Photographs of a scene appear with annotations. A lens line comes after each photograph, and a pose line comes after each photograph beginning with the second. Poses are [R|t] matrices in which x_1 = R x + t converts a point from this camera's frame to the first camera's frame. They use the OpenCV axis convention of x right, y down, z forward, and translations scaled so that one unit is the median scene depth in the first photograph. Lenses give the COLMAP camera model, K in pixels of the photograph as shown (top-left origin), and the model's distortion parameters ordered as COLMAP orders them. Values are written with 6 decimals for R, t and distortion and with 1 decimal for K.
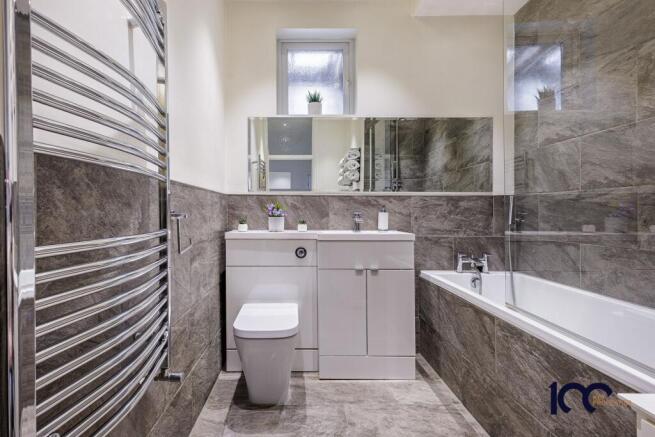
lens RADIAL K [[306.1, 0, 327.6], [0, 306.1, 211.0], [0, 0, 1]] dist [0.009441, -0.000389]
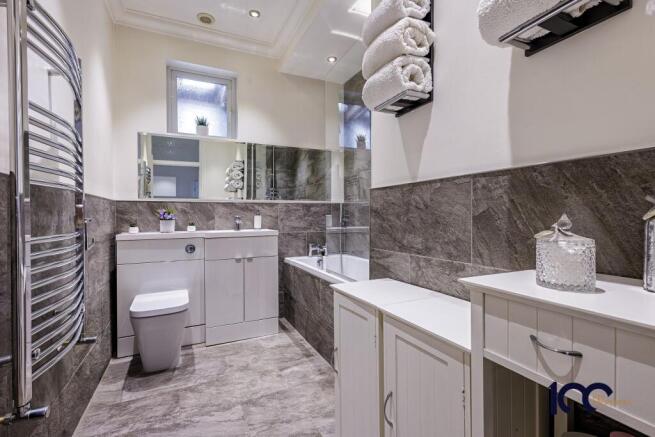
lens RADIAL K [[313.2, 0, 324.9], [0, 313.2, 206.8], [0, 0, 1]] dist [0.016726, 0.000483]
pose [[0.944747, -0.000313, 0.327800, 0.010676], [0.007578, 0.999753, -0.020885, -0.002821], [-0.327713, 0.022215, 0.944516, -0.383794]]
